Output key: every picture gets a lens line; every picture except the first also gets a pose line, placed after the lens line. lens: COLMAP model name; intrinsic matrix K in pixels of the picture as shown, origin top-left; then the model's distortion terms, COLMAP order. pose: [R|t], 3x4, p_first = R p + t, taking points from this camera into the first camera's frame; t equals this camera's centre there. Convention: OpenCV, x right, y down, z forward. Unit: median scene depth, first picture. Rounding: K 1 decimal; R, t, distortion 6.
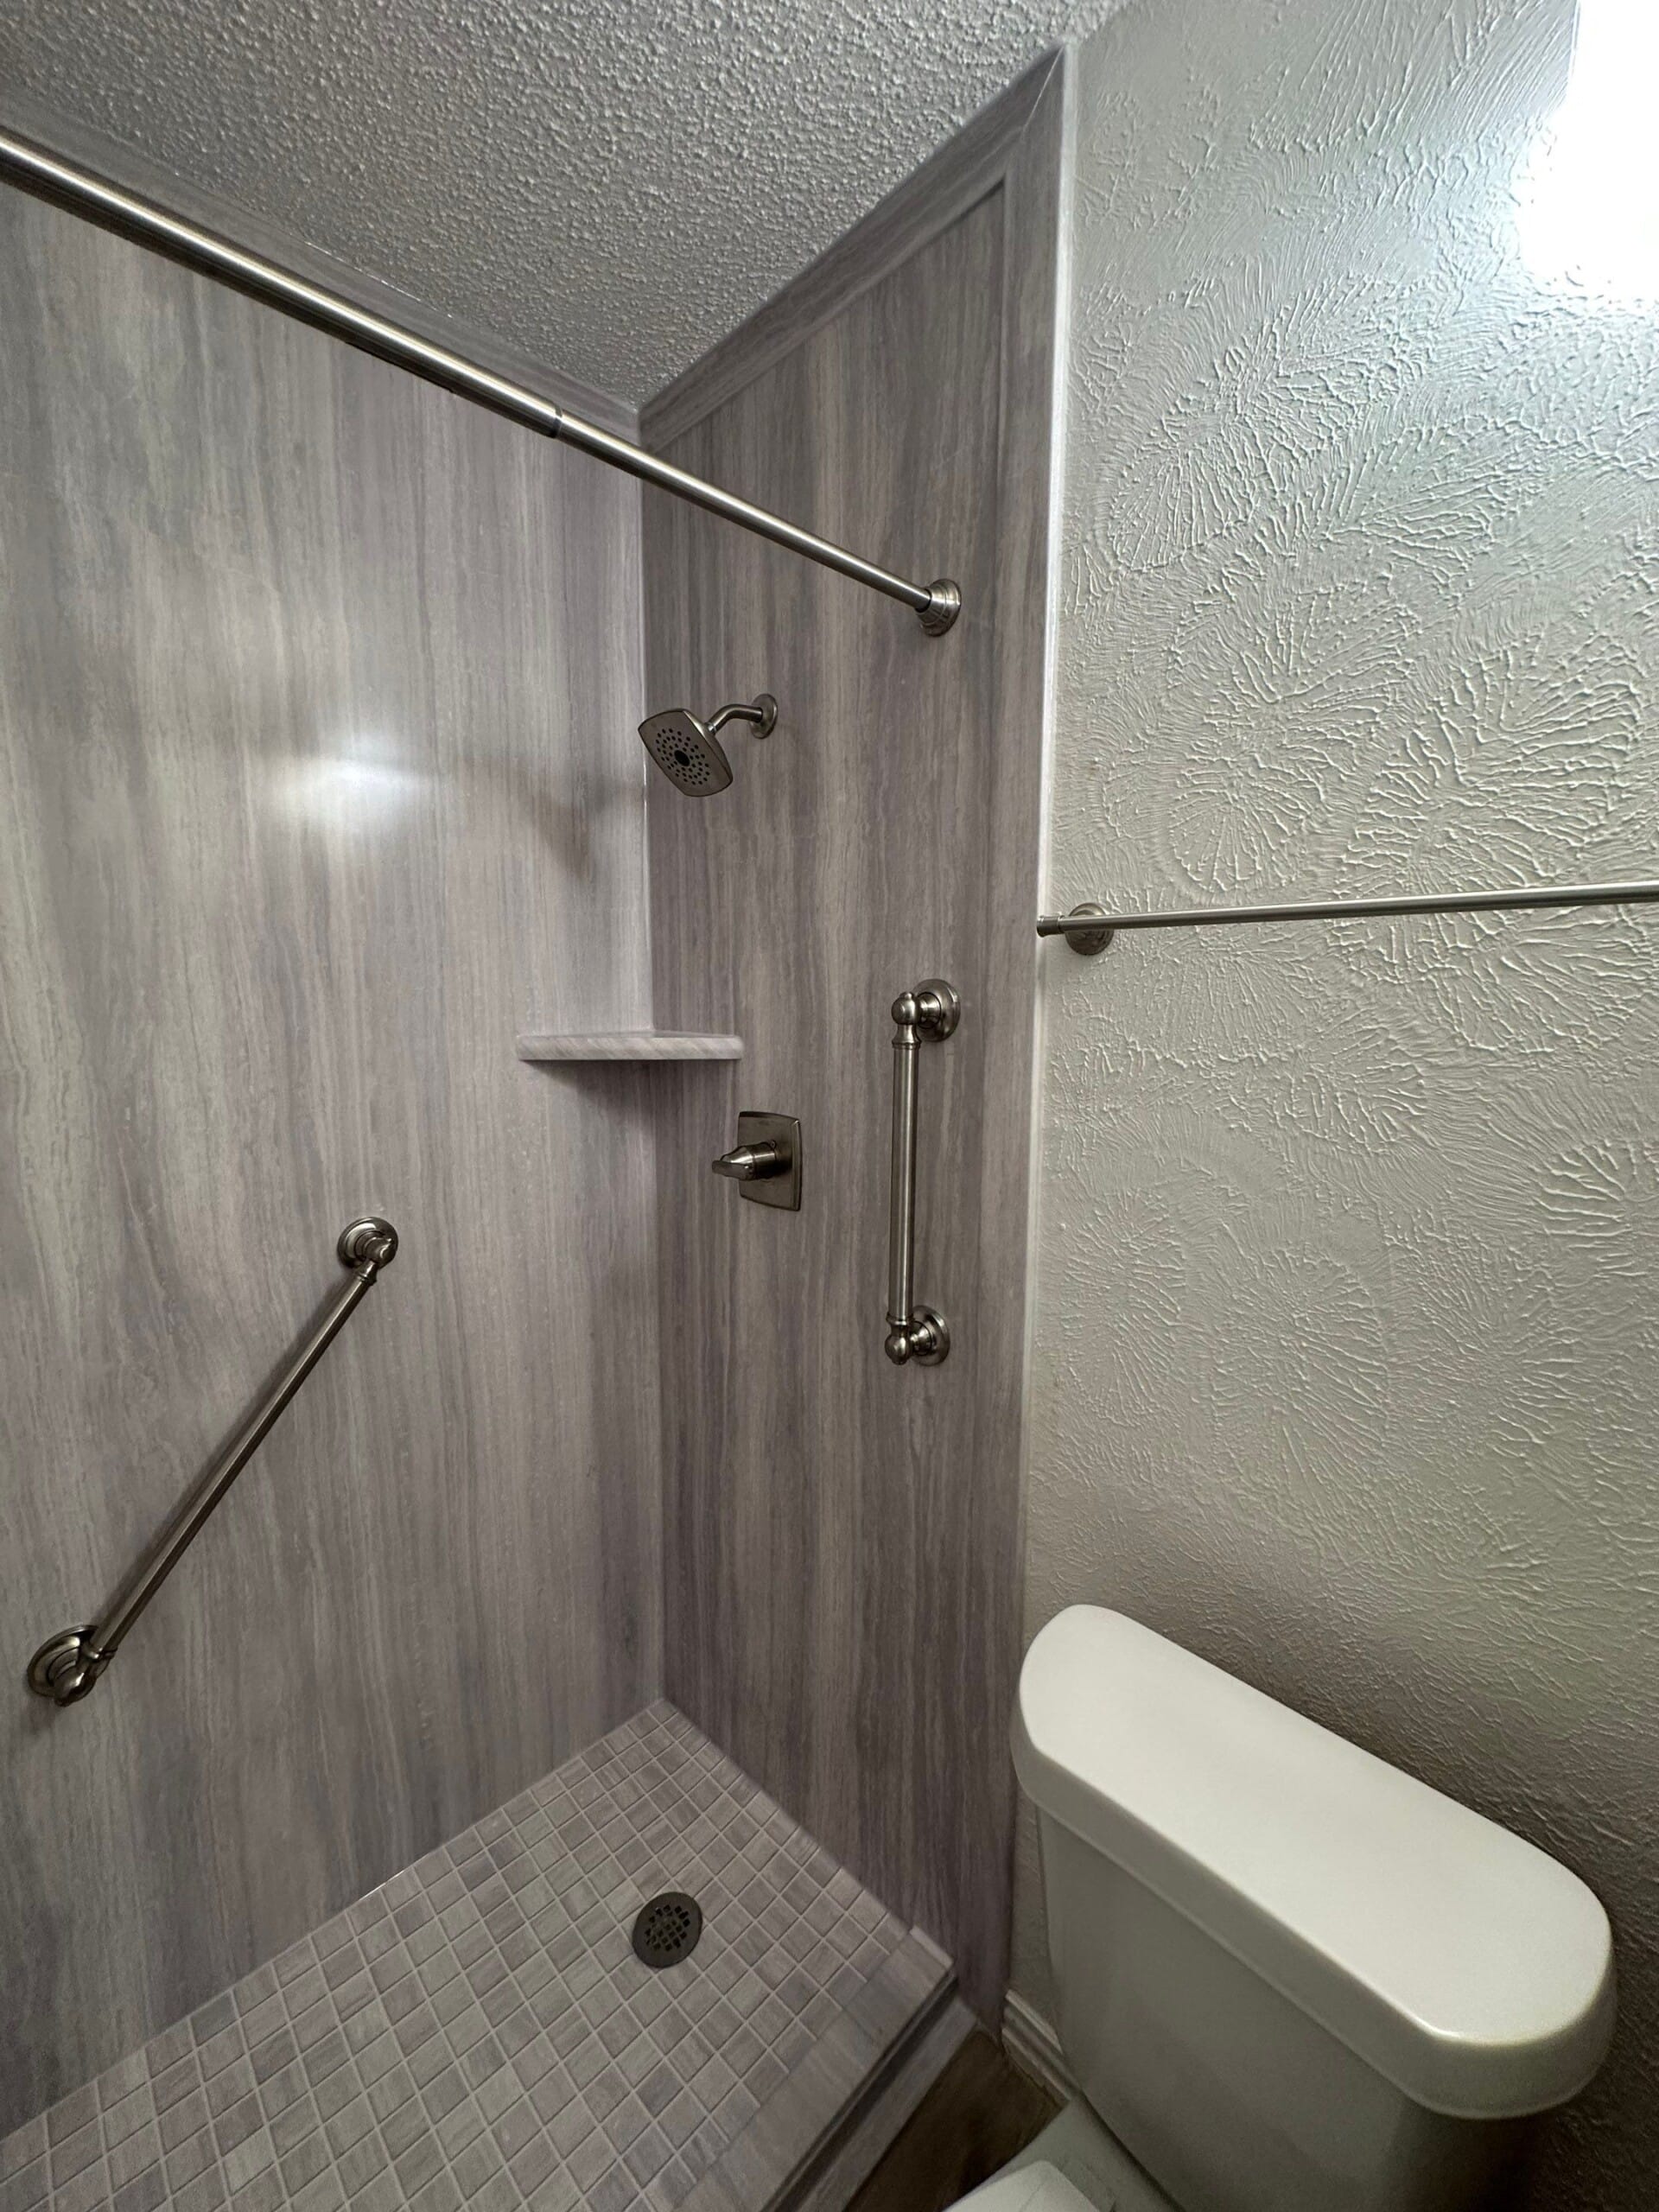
lens RADIAL K [[868.1, 0, 829.9], [0, 868.1, 1097.0], [0, 0, 1]] dist [-0.005616, 0.000267]
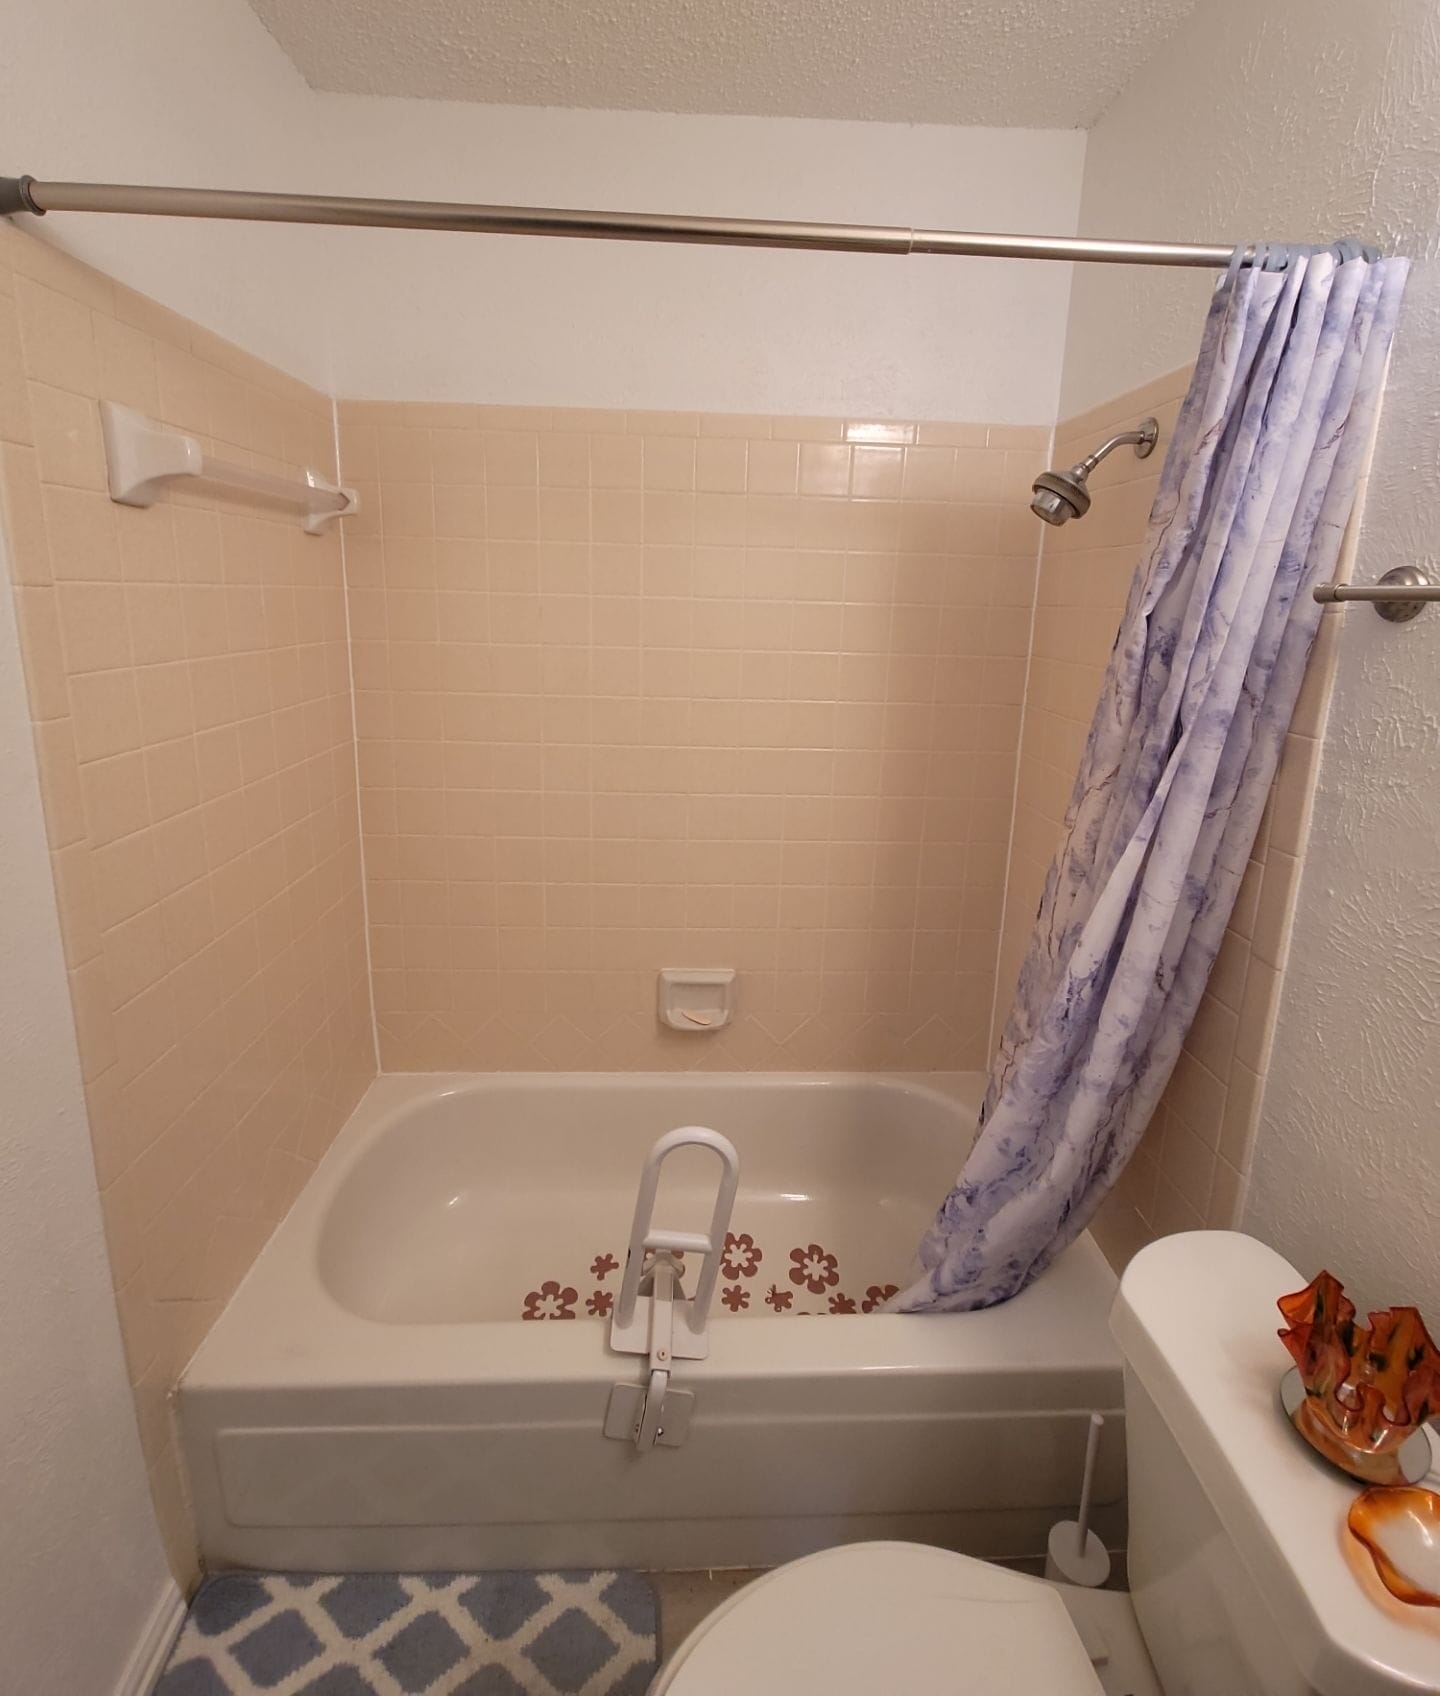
lens RADIAL K [[752.1, 0, 716.7], [0, 752.1, 742.4], [0, 0, 1]] dist [0.001409, -0.005788]
pose [[0.737775, 0.148178, -0.658582, 0.314664], [-0.109442, 0.988959, 0.099910, -0.033206], [0.666116, -0.001635, 0.745847, -0.122184]]
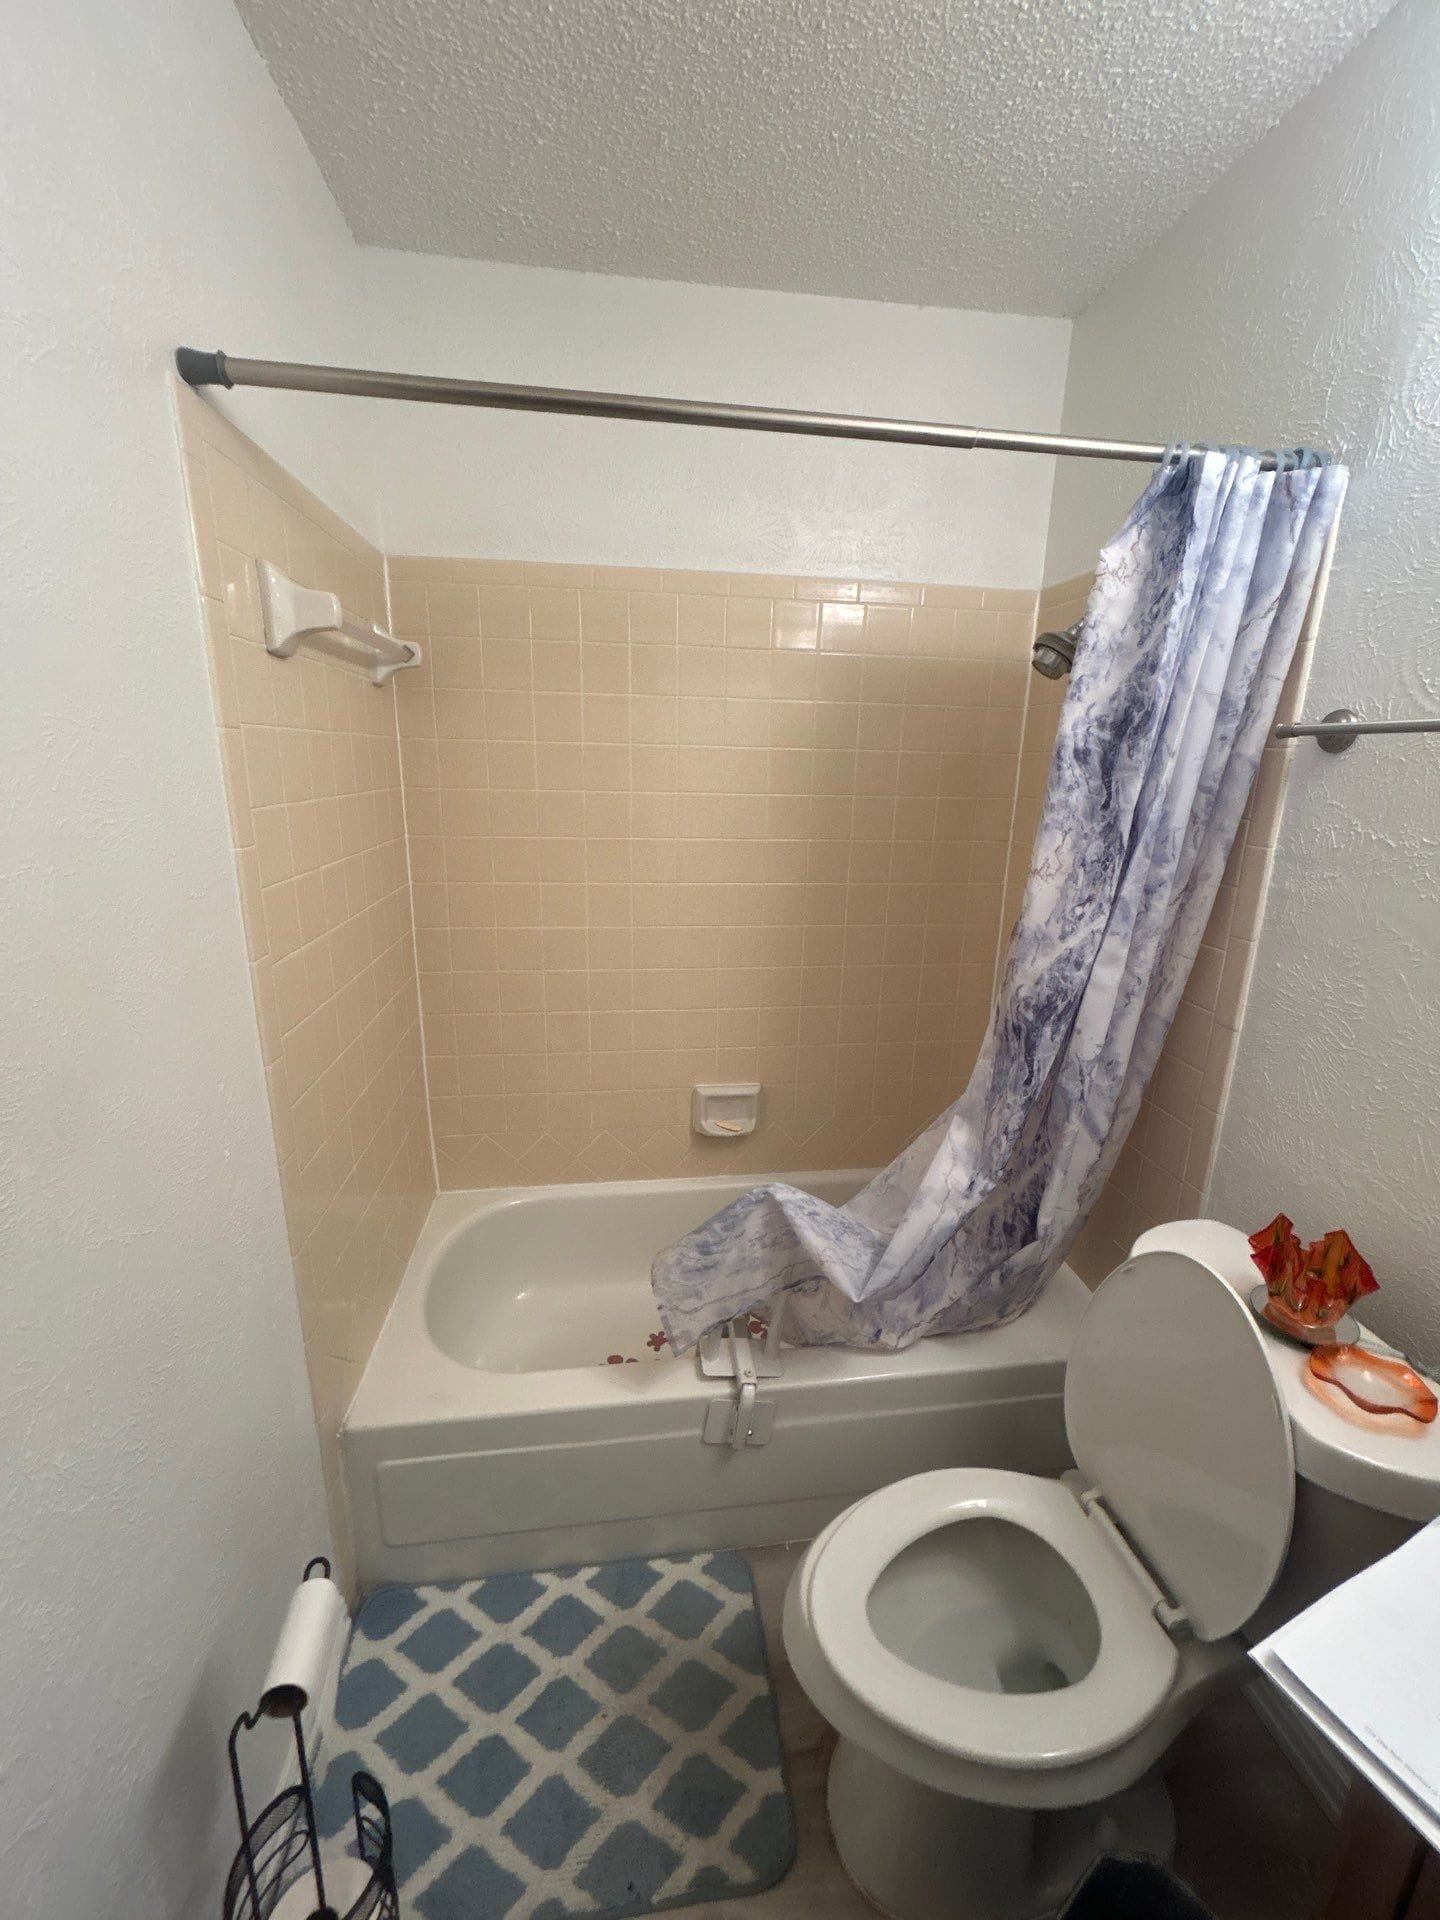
lens RADIAL K [[753.5, 0, 724.8], [0, 753.5, 955.5], [0, 0, 1]] dist [-0.005616, 0.000267]
pose [[0.798765, 0.168077, -0.577689, 0.275578], [-0.094677, 0.983337, 0.155189, 0.041138], [0.594147, -0.069266, 0.801368, -0.427116]]
